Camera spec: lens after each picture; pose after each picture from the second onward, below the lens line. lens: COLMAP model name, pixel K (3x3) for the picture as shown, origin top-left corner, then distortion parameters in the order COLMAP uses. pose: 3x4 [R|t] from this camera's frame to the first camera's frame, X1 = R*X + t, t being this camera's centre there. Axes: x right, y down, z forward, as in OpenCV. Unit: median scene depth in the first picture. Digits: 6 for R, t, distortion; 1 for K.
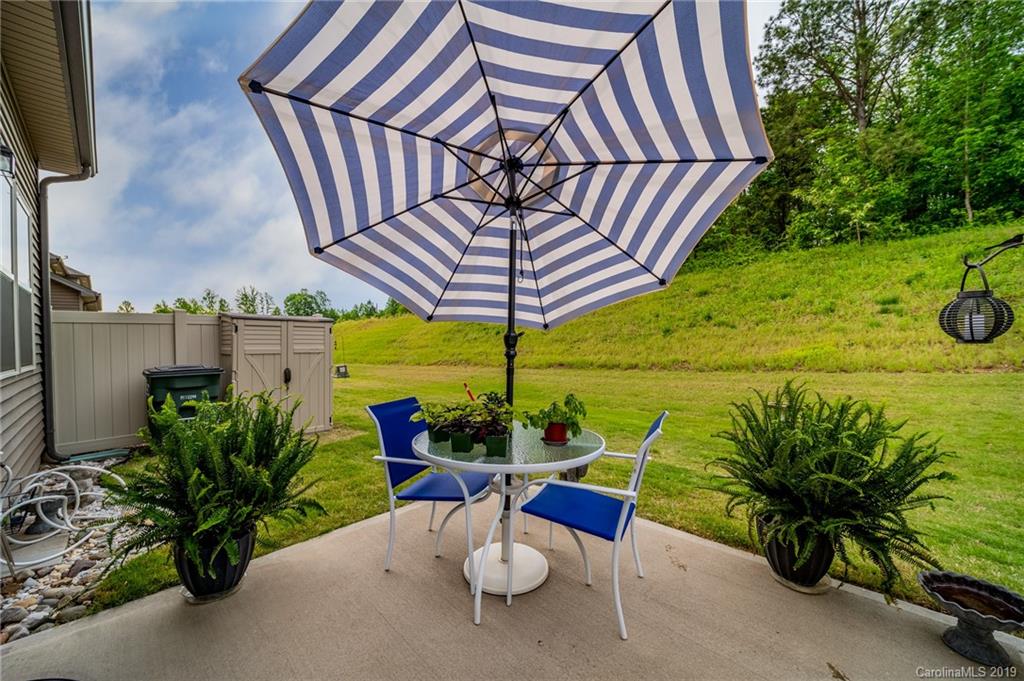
lens RADIAL K [[385.2, 0, 491.7], [0, 385.2, 337.2], [0, 0, 1]] dist [-0.002893, -0.000388]
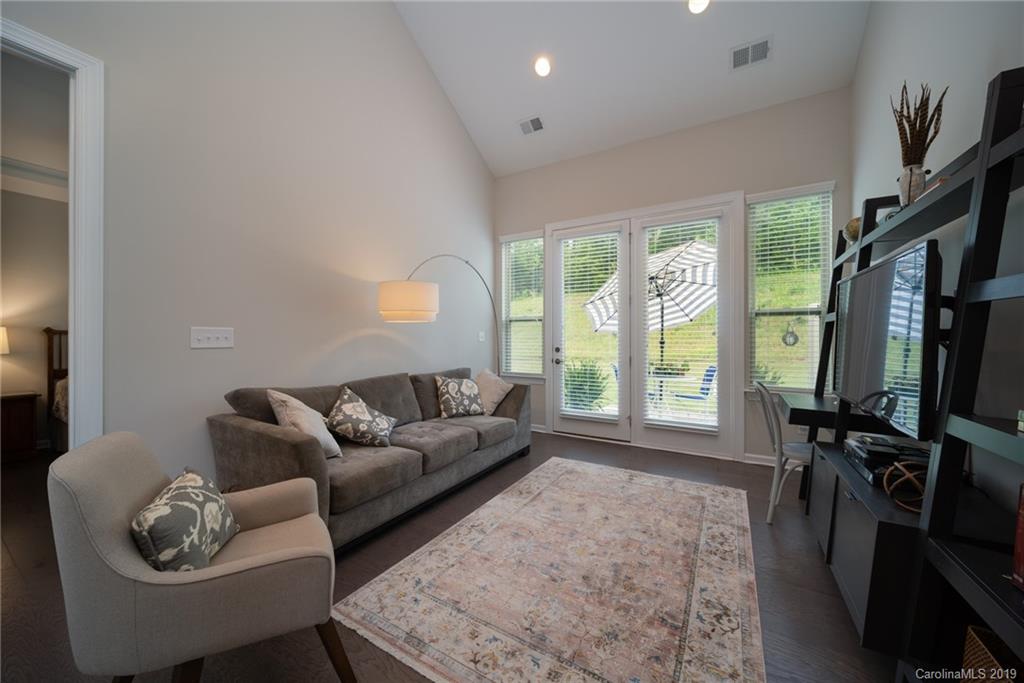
lens RADIAL K [[371.3, 0, 505.9], [0, 371.3, 337.7], [0, 0, 1]] dist [-0.001248, -0.000125]
pose [[0.973004, 0.009875, 0.230576, -1.536876], [-0.010333, 0.999946, 0.000781, -0.025393], [-0.230556, -0.003143, 0.973054, -1.275822]]
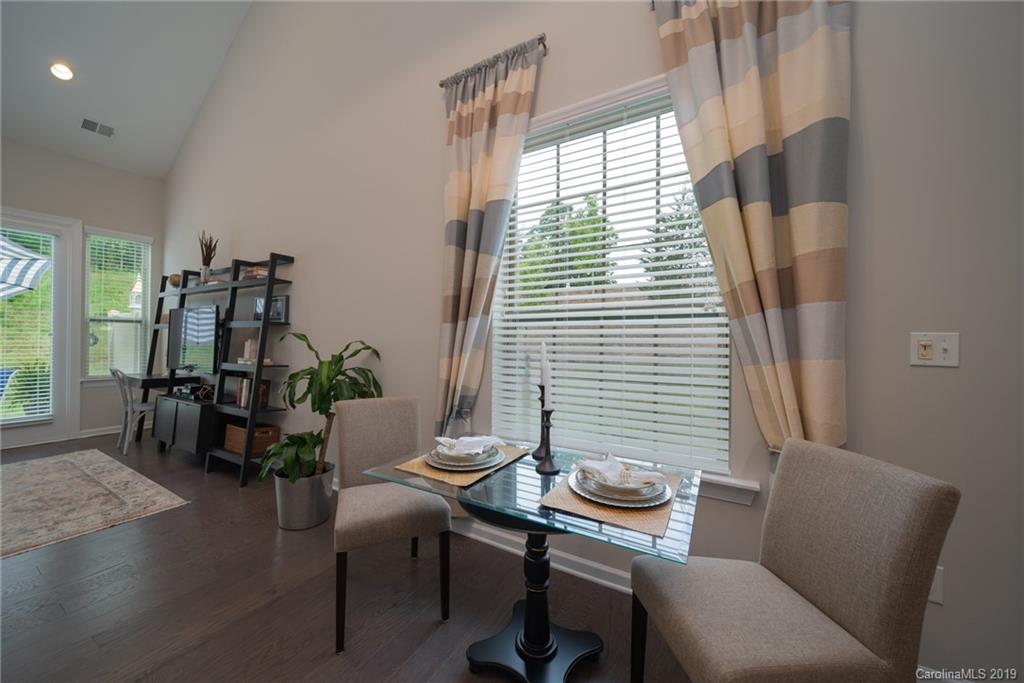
lens RADIAL K [[385.2, 0, 491.7], [0, 385.2, 338.2], [0, 0, 1]] dist [-0.002893, -0.000388]
pose [[-0.200732, 0.017768, 0.979485, -2.501730], [-0.004620, 0.999807, -0.019083, -0.008562], [-0.979635, -0.008356, -0.200611, -1.655435]]
